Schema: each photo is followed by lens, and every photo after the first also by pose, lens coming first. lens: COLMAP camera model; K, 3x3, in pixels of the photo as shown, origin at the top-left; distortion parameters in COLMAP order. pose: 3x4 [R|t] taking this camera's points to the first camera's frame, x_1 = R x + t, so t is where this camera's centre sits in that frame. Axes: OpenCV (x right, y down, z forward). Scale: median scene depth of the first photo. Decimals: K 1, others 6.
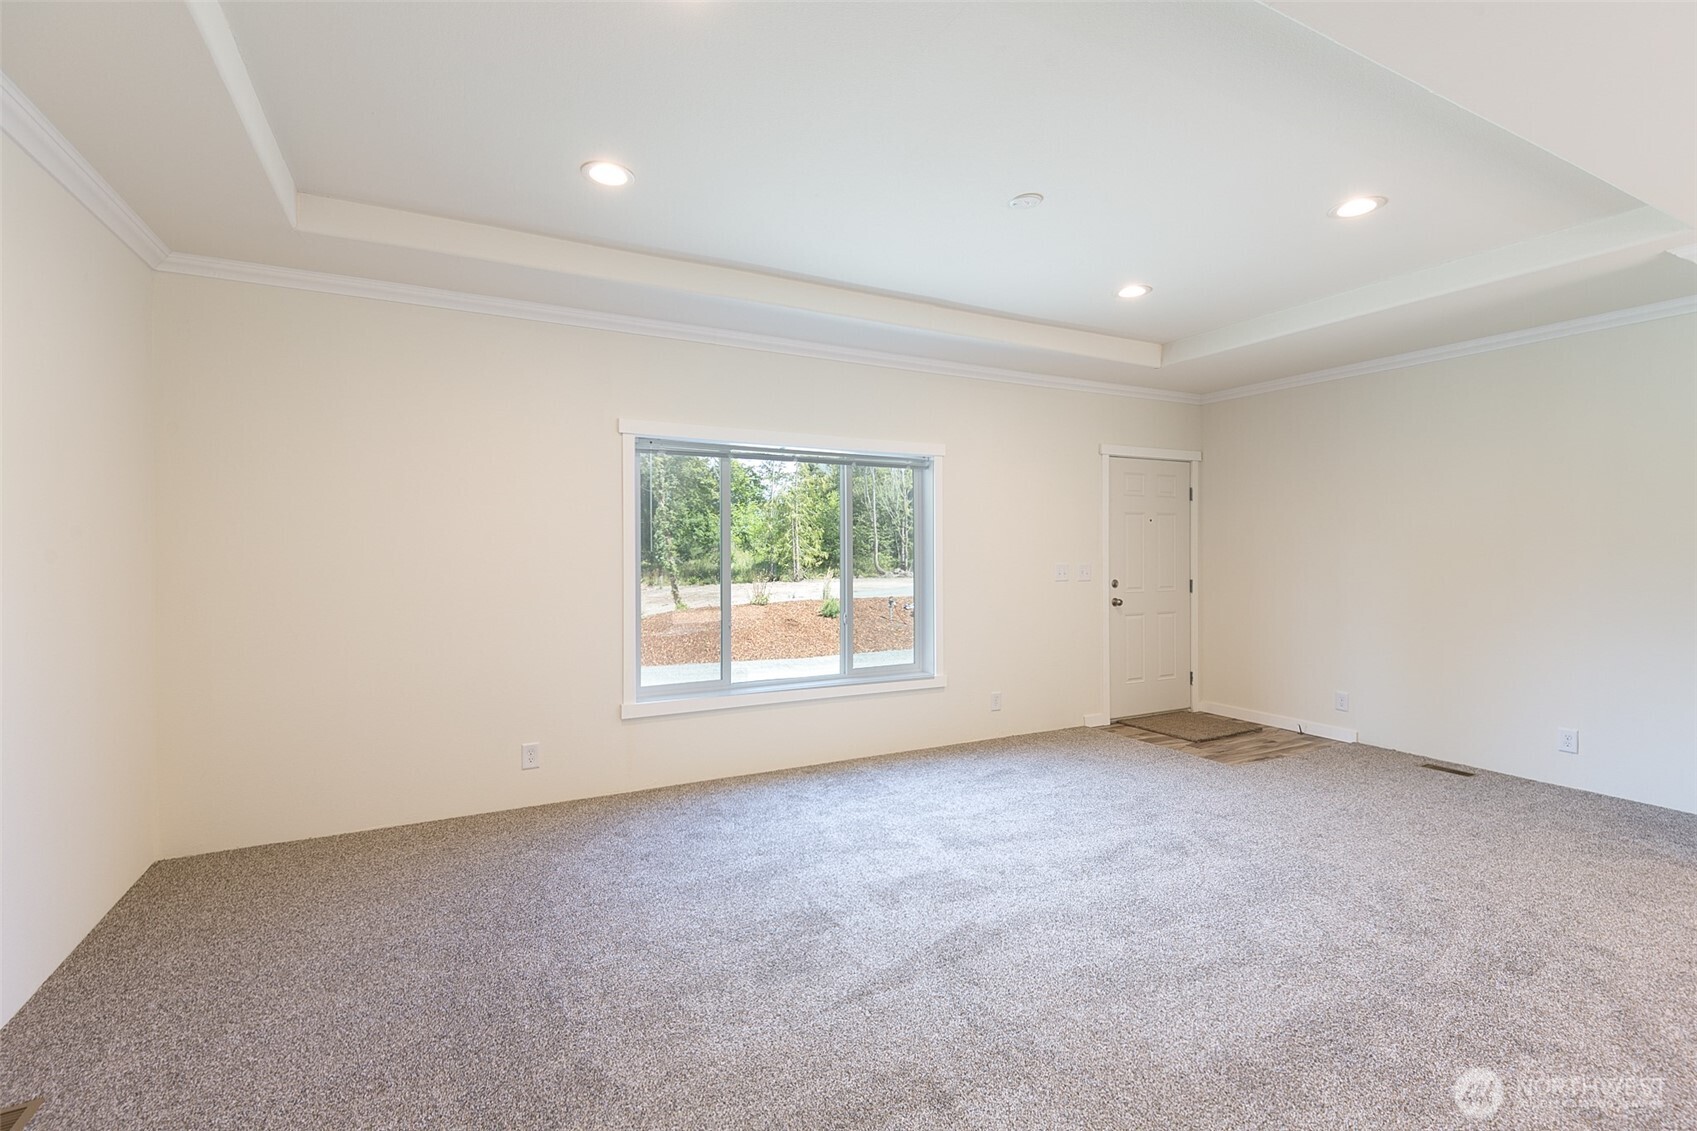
lens RADIAL K [[761.3, 0, 837.6], [0, 761.3, 558.3], [0, 0, 1]] dist [0.004134, -0.004271]
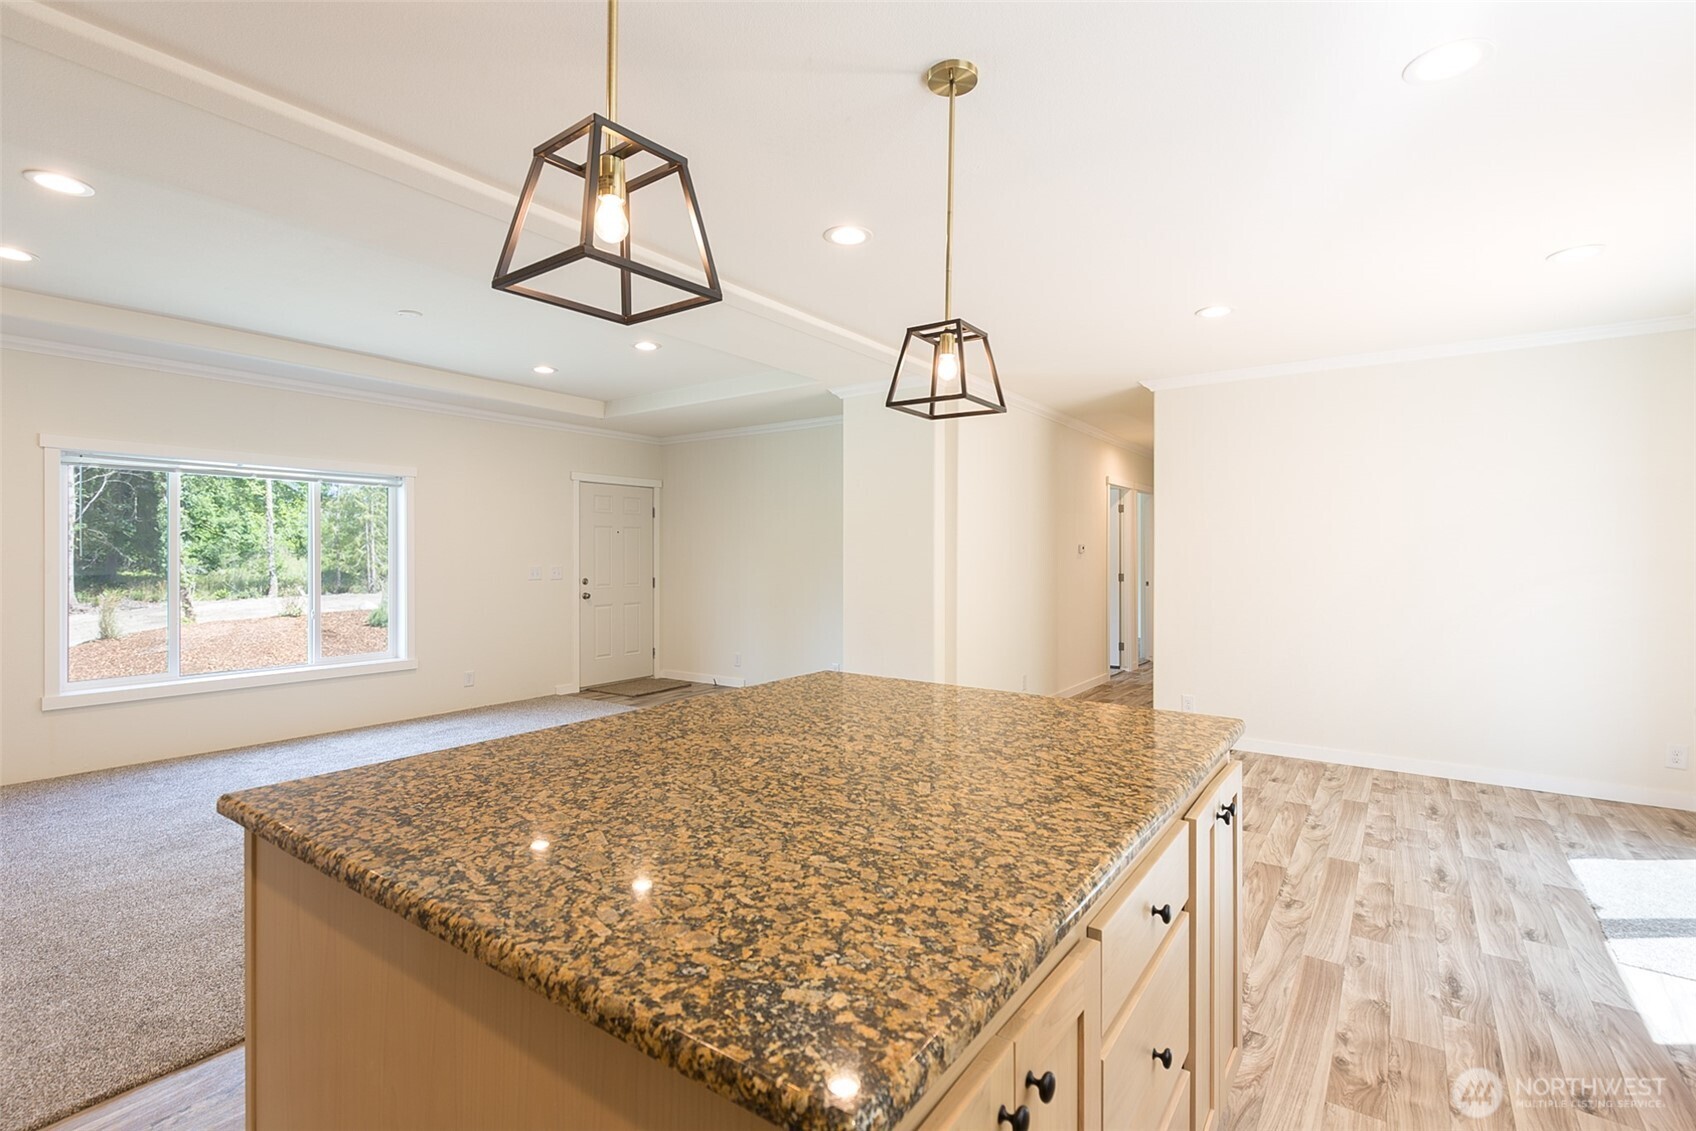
lens RADIAL K [[760.8, 0, 843.3], [0, 760.8, 557.4], [0, 0, 1]] dist [0.004134, -0.004271]
pose [[0.881505, -0.002228, 0.472169, 0.054542], [0.006471, 0.999952, -0.007361, 0.001813], [-0.472130, 0.009544, 0.881477, -0.126489]]
